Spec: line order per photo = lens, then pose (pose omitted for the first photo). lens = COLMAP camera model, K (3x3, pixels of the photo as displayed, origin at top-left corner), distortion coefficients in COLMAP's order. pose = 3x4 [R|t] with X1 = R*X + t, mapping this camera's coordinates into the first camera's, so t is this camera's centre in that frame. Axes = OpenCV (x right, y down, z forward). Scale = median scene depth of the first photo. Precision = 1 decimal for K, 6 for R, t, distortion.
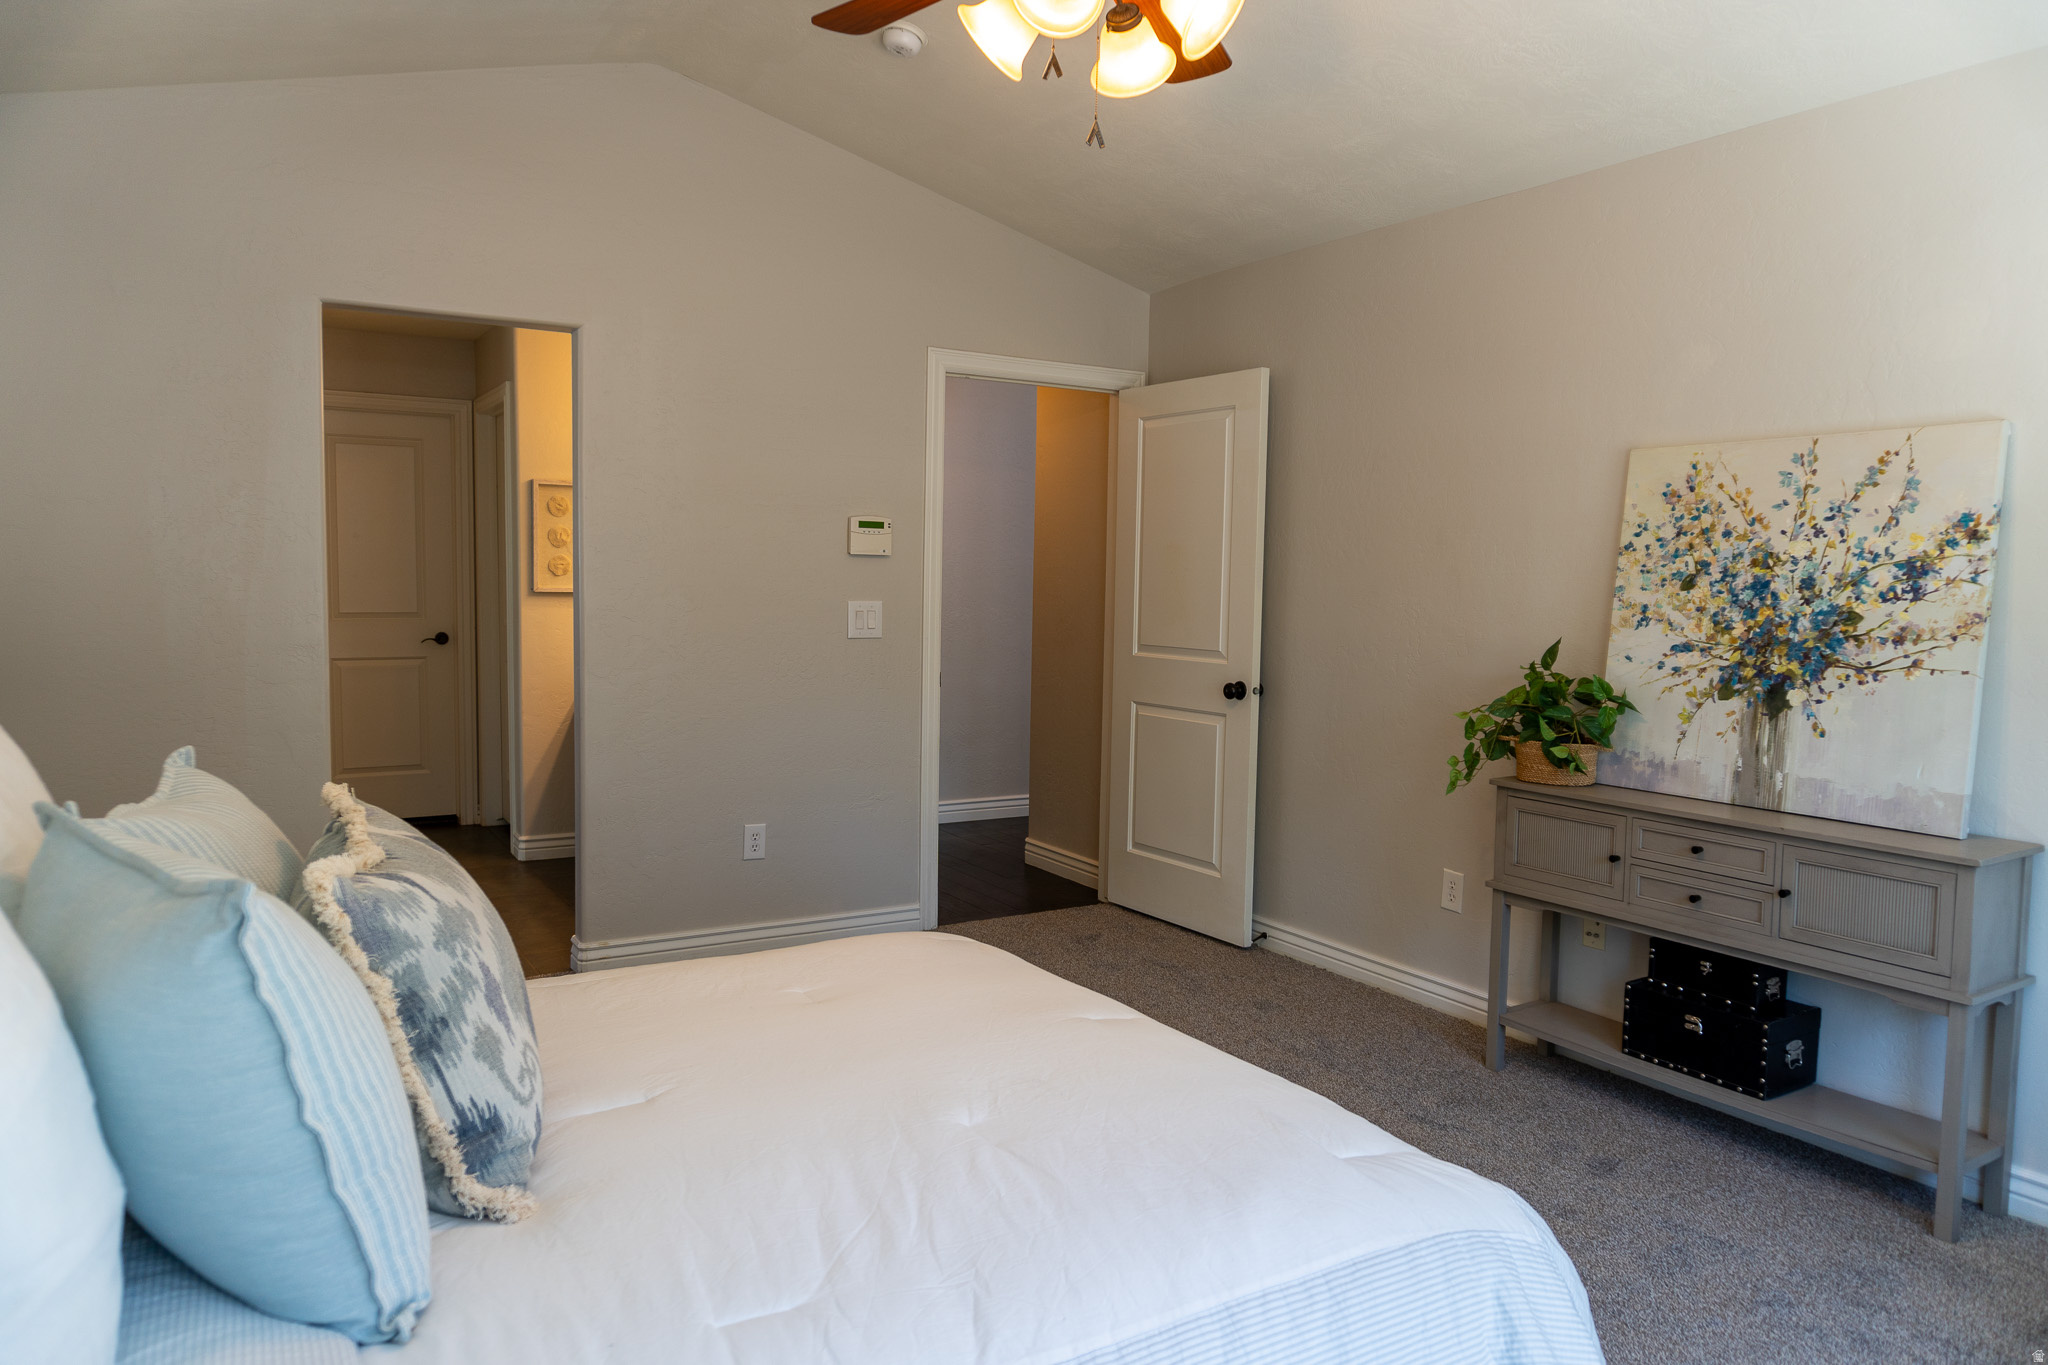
lens RADIAL K [[1371.7, 0, 1037.4], [0, 1371.7, 679.9], [0, 0, 1]] dist [-0.020356, -0.003453]
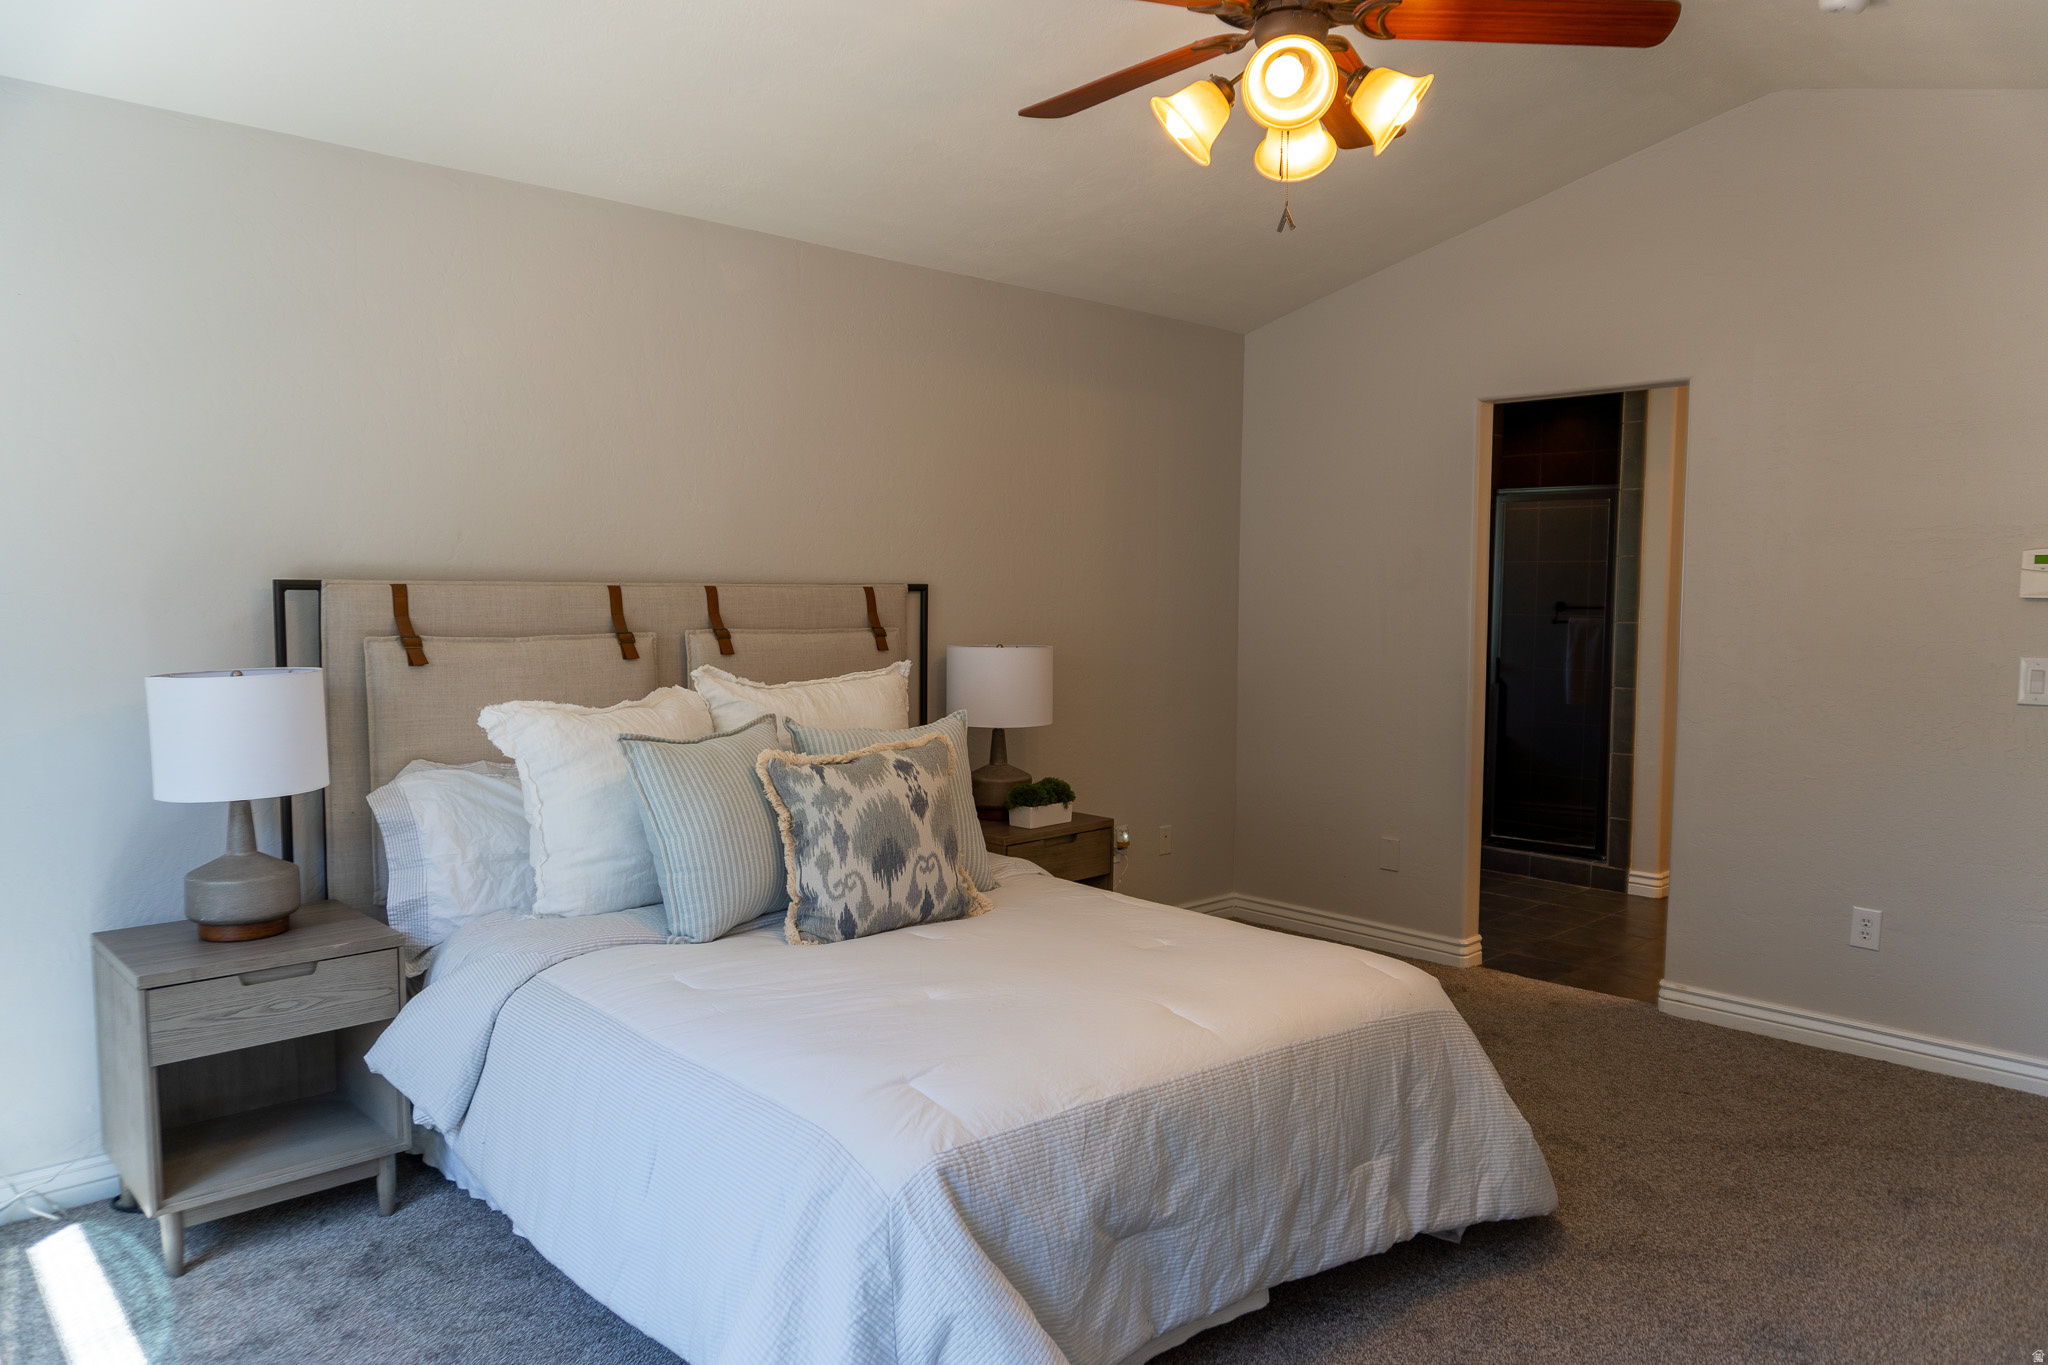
lens RADIAL K [[1371.7, 0, 1025.1], [0, 1371.7, 677.2], [0, 0, 1]] dist [-0.020356, -0.003453]
pose [[0.206888, 0.047935, -0.977190, 0.780002], [-0.078998, 0.996356, 0.032150, -0.039730], [0.975170, 0.070545, 0.209921, 0.429710]]
